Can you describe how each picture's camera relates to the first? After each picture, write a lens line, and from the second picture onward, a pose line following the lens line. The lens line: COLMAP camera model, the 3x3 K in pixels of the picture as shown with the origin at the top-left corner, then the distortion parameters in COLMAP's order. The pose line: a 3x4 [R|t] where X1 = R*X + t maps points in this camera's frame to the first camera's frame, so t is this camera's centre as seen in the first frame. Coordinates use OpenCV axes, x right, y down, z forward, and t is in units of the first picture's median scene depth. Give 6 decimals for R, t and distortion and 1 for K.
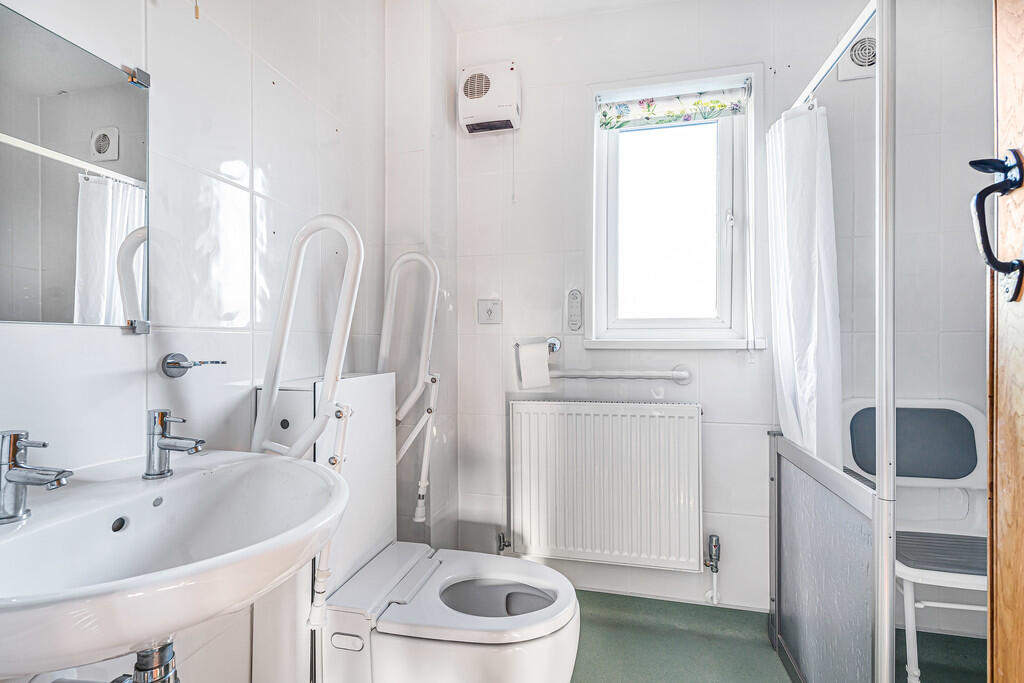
lens RADIAL K [[448.1, 0, 512.2], [0, 448.1, 343.3], [0, 0, 1]] dist [-0.008473, -0.000190]
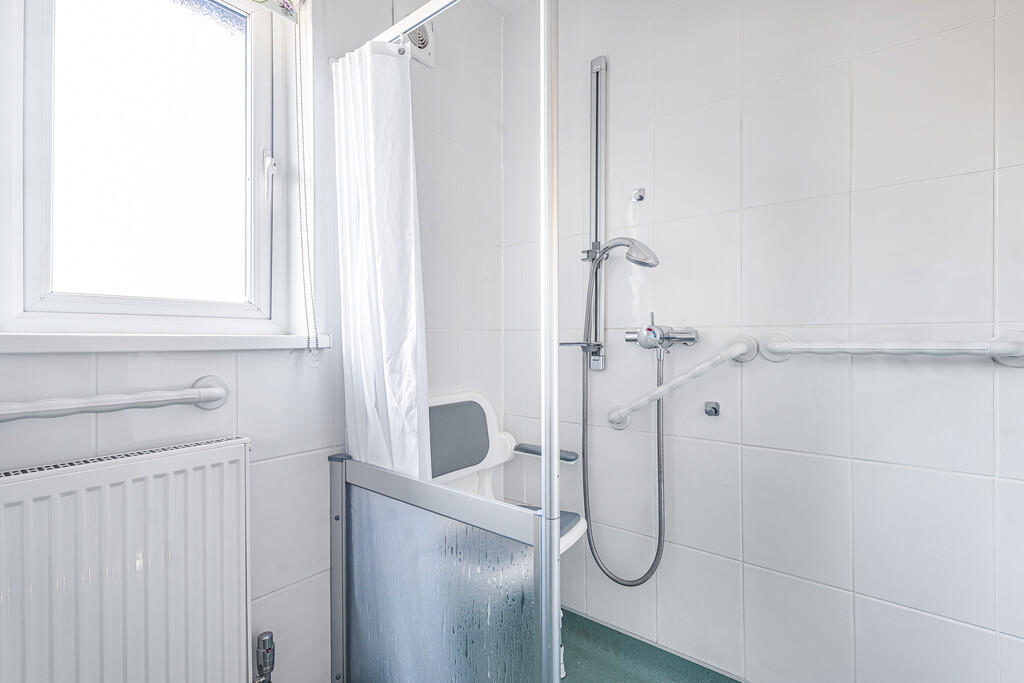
lens RADIAL K [[472.6, 0, 511.2], [0, 472.6, 338.2], [0, 0, 1]] dist [0.001495, -0.000021]
pose [[0.433312, 0.004591, 0.901232, -0.018503], [0.003813, 0.999969, -0.006927, 0.002899], [-0.901236, 0.006438, 0.433281, 0.378049]]
